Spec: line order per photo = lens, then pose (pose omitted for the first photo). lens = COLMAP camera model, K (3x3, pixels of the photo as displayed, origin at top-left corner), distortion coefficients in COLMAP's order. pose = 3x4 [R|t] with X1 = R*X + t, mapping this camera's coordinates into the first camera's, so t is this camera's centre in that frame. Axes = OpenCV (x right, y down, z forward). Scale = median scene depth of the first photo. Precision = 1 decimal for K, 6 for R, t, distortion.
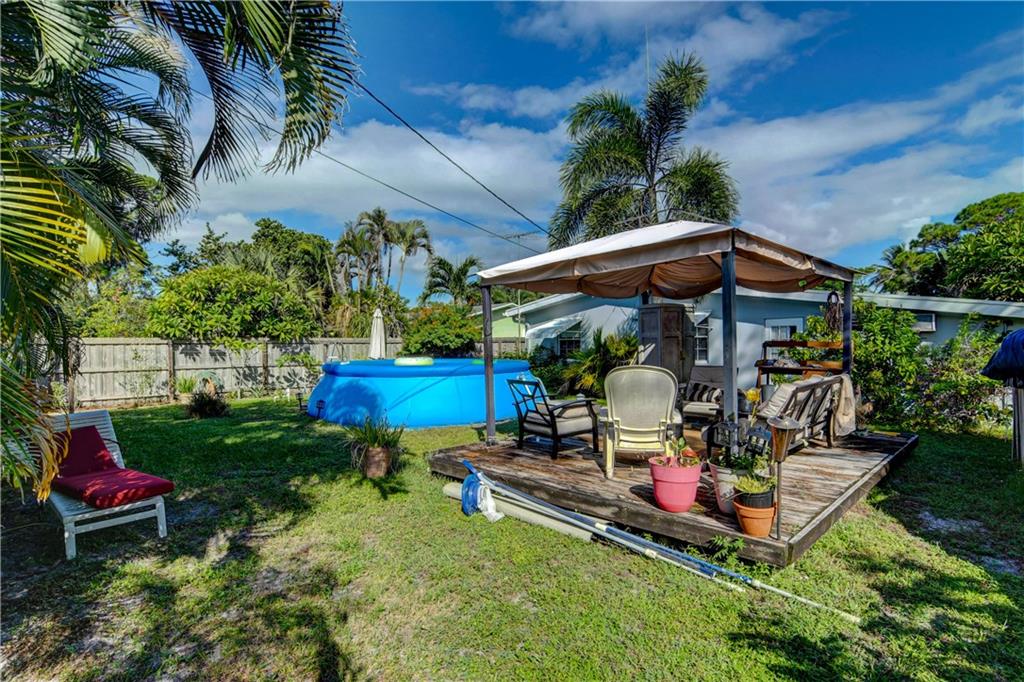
lens RADIAL K [[503.8, 0, 514.9], [0, 503.8, 345.5], [0, 0, 1]] dist [-0.017949, 0.002160]
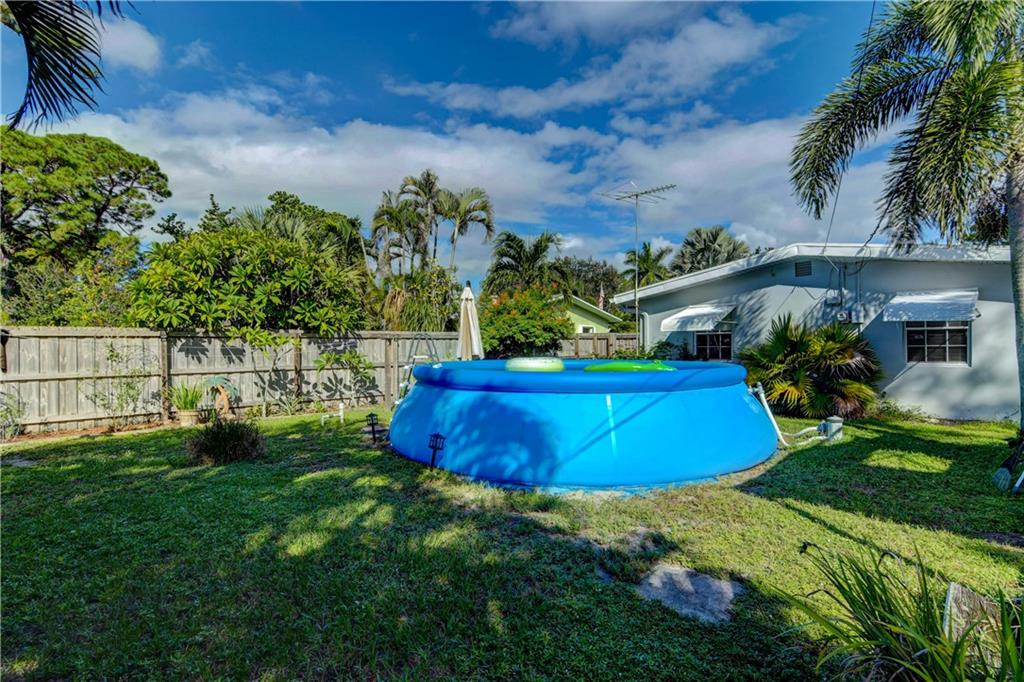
lens RADIAL K [[503.8, 0, 509.4], [0, 503.8, 347.1], [0, 0, 1]] dist [-0.017949, 0.002160]
pose [[0.999662, 0.000838, 0.025971, -0.216603], [-0.000857, 0.999999, 0.000697, 0.008566], [-0.025970, -0.000719, 0.999662, 0.281200]]
